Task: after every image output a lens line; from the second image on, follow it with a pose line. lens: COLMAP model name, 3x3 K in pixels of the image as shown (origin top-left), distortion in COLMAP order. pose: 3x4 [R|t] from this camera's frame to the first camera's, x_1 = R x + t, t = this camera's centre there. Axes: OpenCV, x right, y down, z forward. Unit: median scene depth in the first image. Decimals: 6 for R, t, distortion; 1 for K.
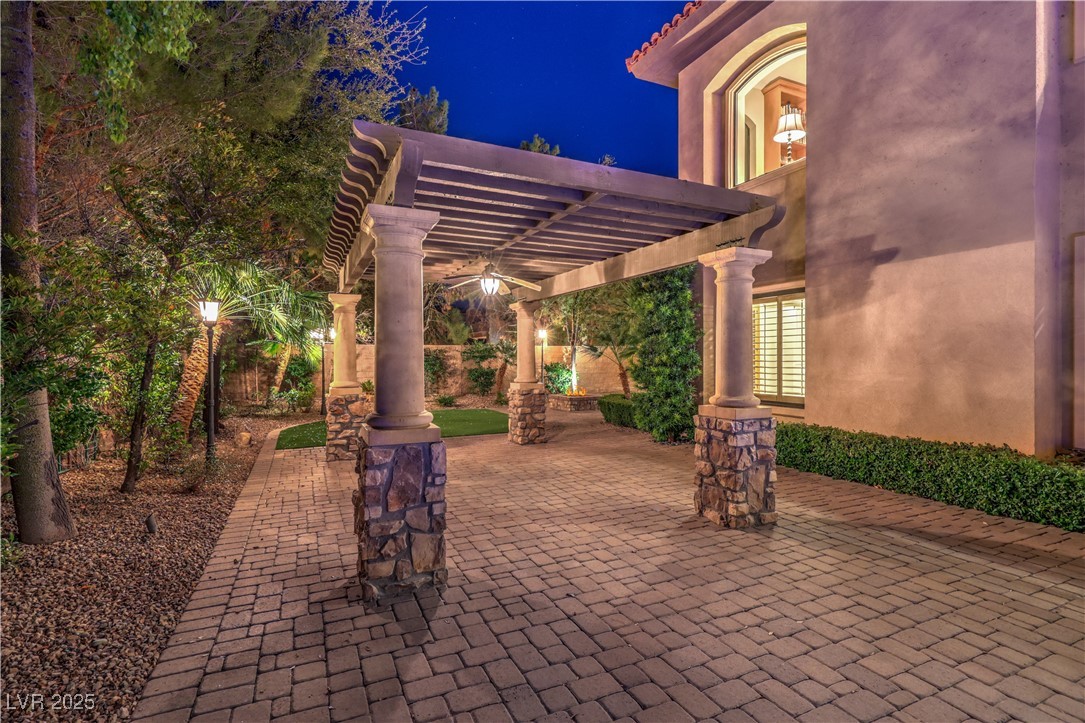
lens RADIAL K [[509.4, 0, 542.5], [0, 509.4, 361.5], [0, 0, 1]] dist [-0.001204, -0.000180]
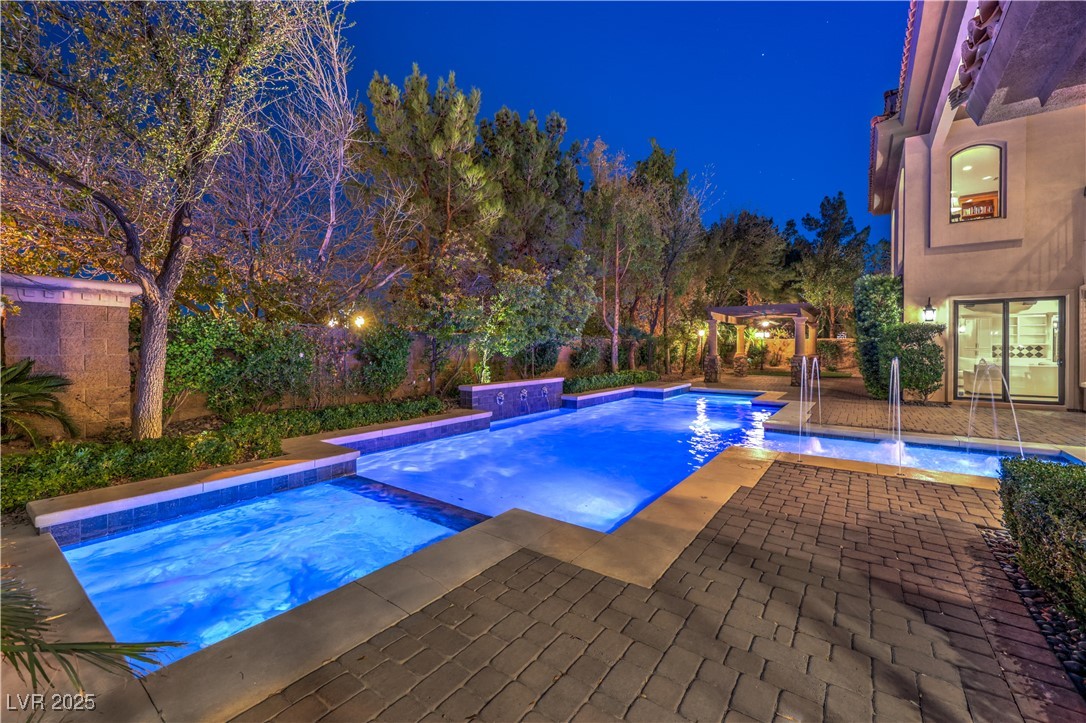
lens RADIAL K [[443.0, 0, 541.9], [0, 443.0, 350.1], [0, 0, 1]] dist [-0.001577, -0.000223]
pose [[0.475015, 0.005979, -0.879958, 1.444310], [-0.006279, 0.999974, 0.003405, 0.022257], [0.879955, 0.003908, 0.475040, -1.393445]]
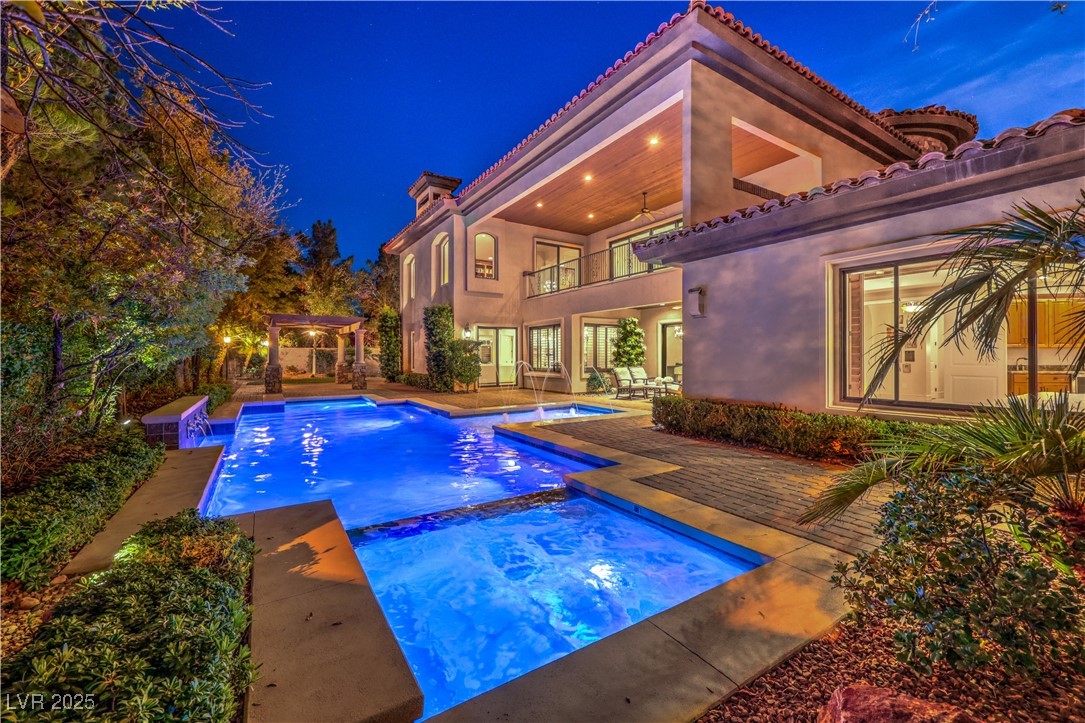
lens RADIAL K [[442.6, 0, 541.4], [0, 442.6, 350.1], [0, 0, 1]] dist [-0.001577, -0.000223]
pose [[0.992488, -0.000887, 0.122339, 0.891822], [0.003308, 0.999803, -0.019591, 0.029519], [-0.122298, 0.019848, 0.992295, -1.827589]]
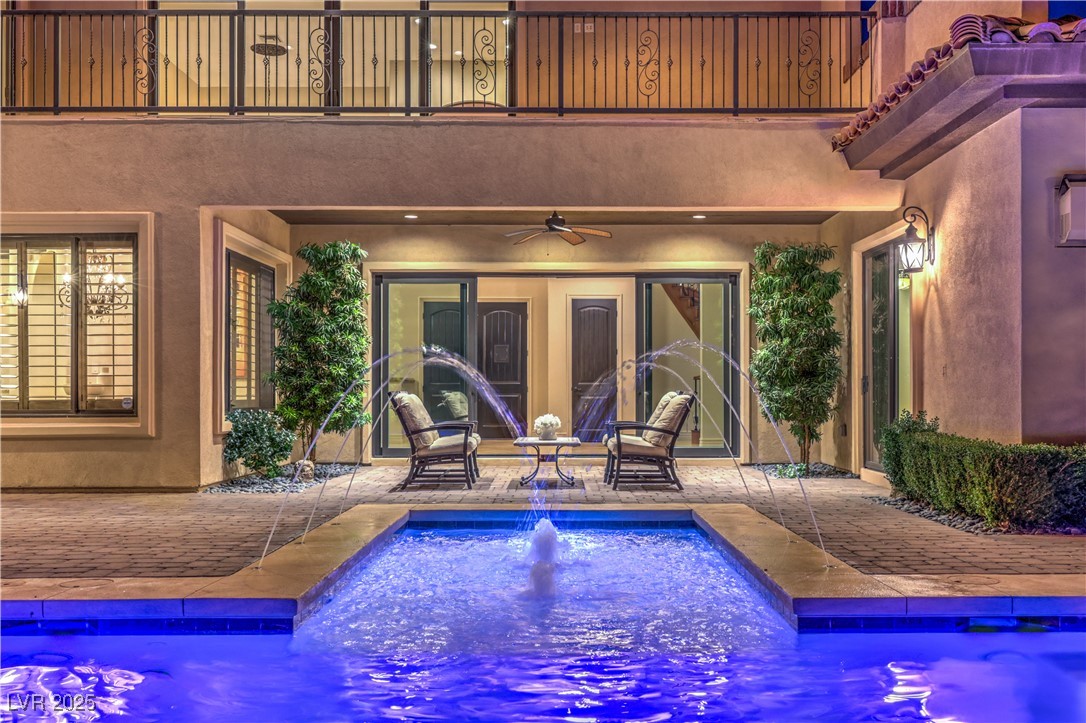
lens RADIAL K [[1063.3, 0, 546.9], [0, 1063.3, 390.3], [0, 0, 1]] dist [-0.004727, -0.000896]
pose [[0.437409, 0.003613, 0.899255, 0.257550], [0.005266, 0.999964, -0.006579, 0.074758], [-0.899247, 0.007613, 0.437374, -0.860051]]
